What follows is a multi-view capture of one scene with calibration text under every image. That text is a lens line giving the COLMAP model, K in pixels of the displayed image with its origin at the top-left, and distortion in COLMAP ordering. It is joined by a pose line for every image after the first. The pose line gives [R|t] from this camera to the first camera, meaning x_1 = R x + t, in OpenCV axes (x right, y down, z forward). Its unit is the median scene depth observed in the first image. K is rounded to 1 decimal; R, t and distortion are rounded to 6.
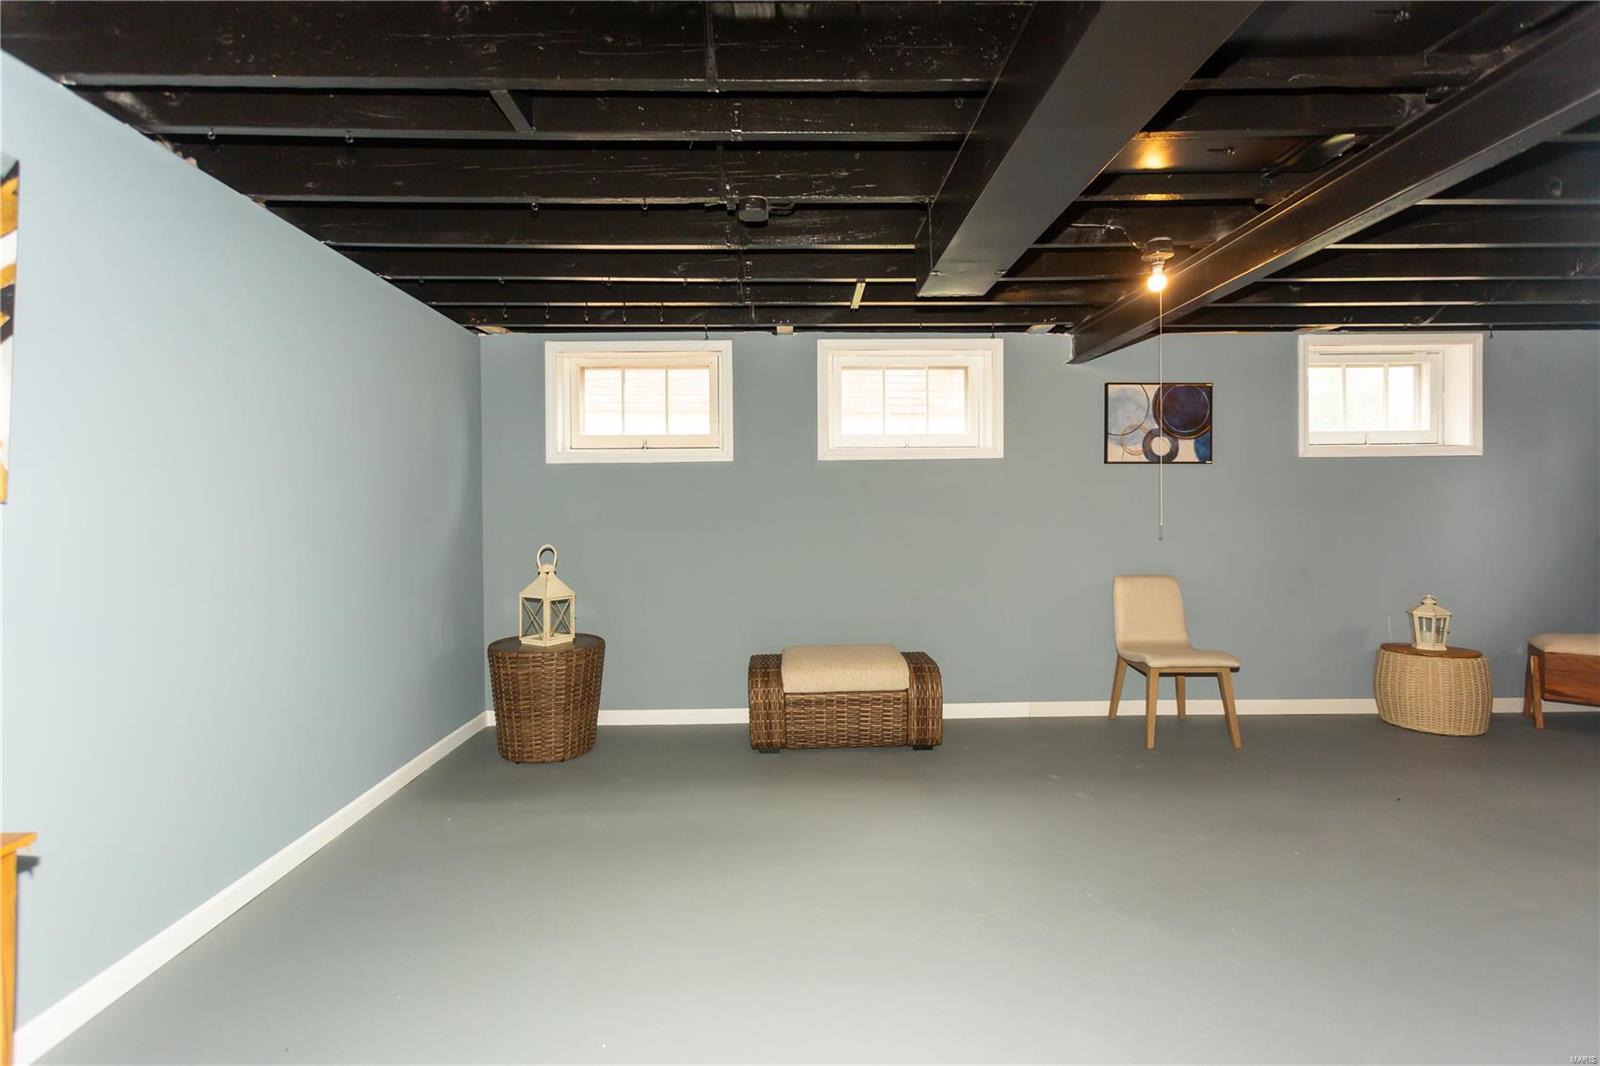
lens RADIAL K [[751.0, 0, 791.3], [0, 751.0, 516.8], [0, 0, 1]] dist [0.003001, 0.001747]
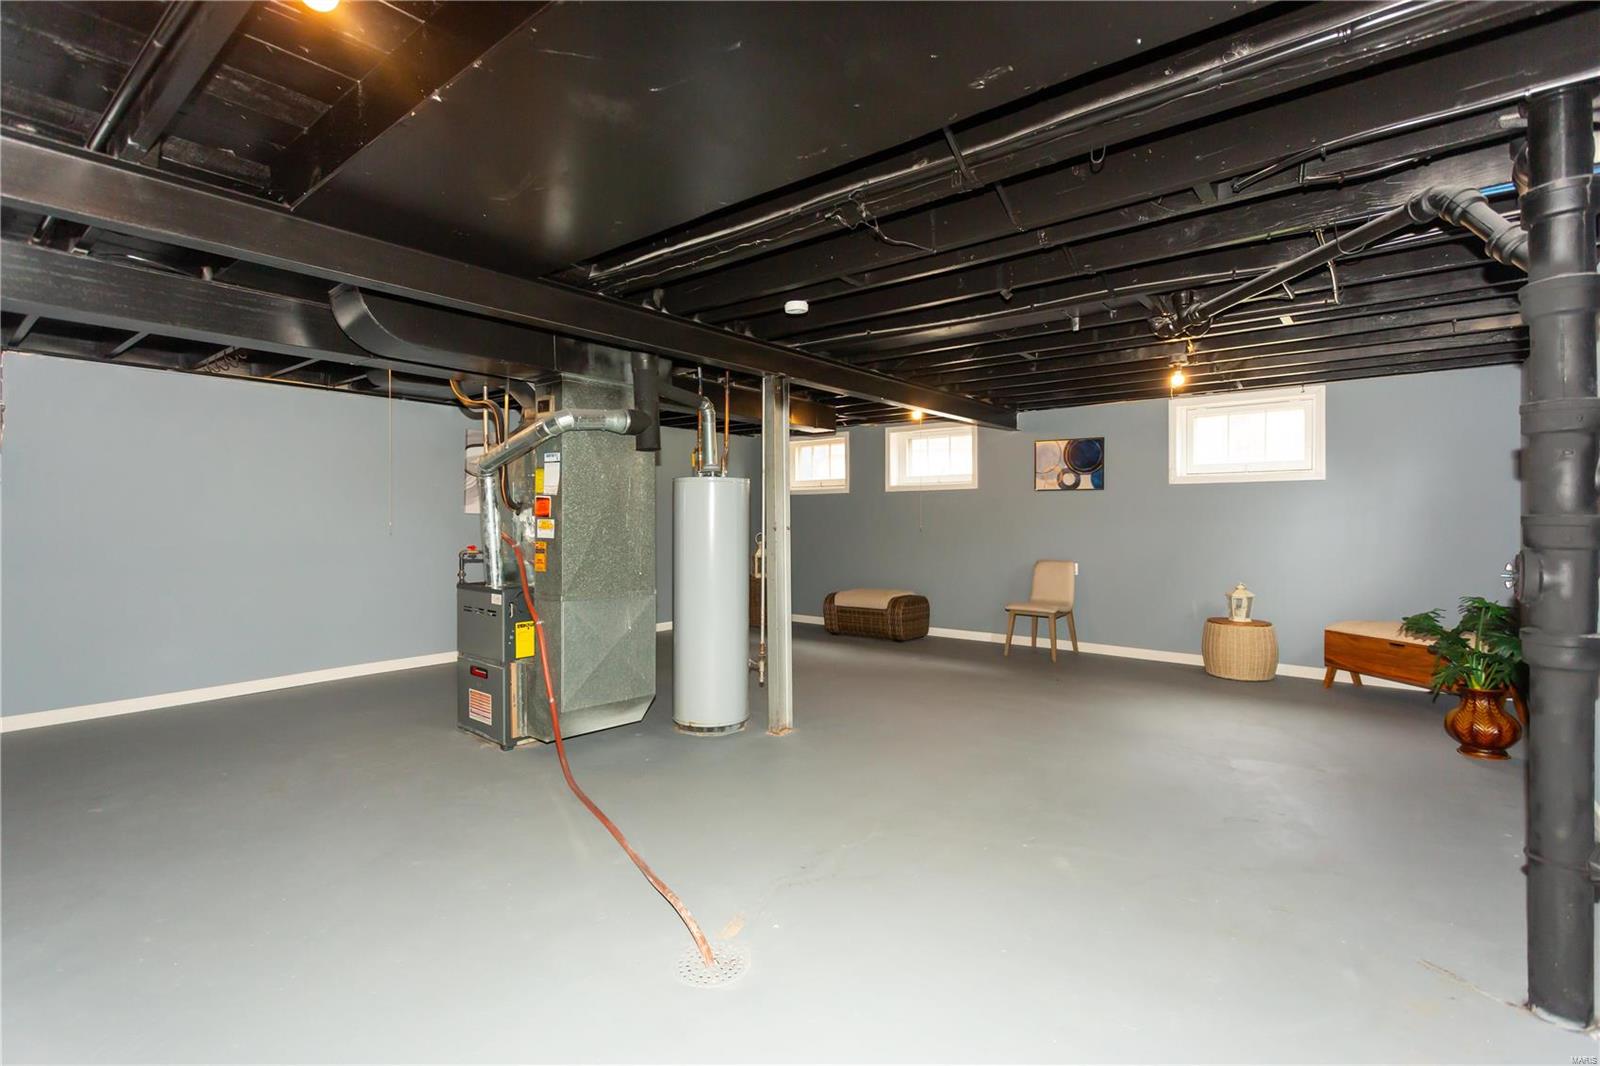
lens RADIAL K [[751.0, 0, 791.3], [0, 751.0, 516.8], [0, 0, 1]] dist [0.003001, 0.001747]
pose [[0.754472, 0.005129, -0.656313, 1.083996], [-0.030001, 0.999194, -0.026679, 0.043375], [0.655647, 0.039818, 0.754017, -0.557974]]
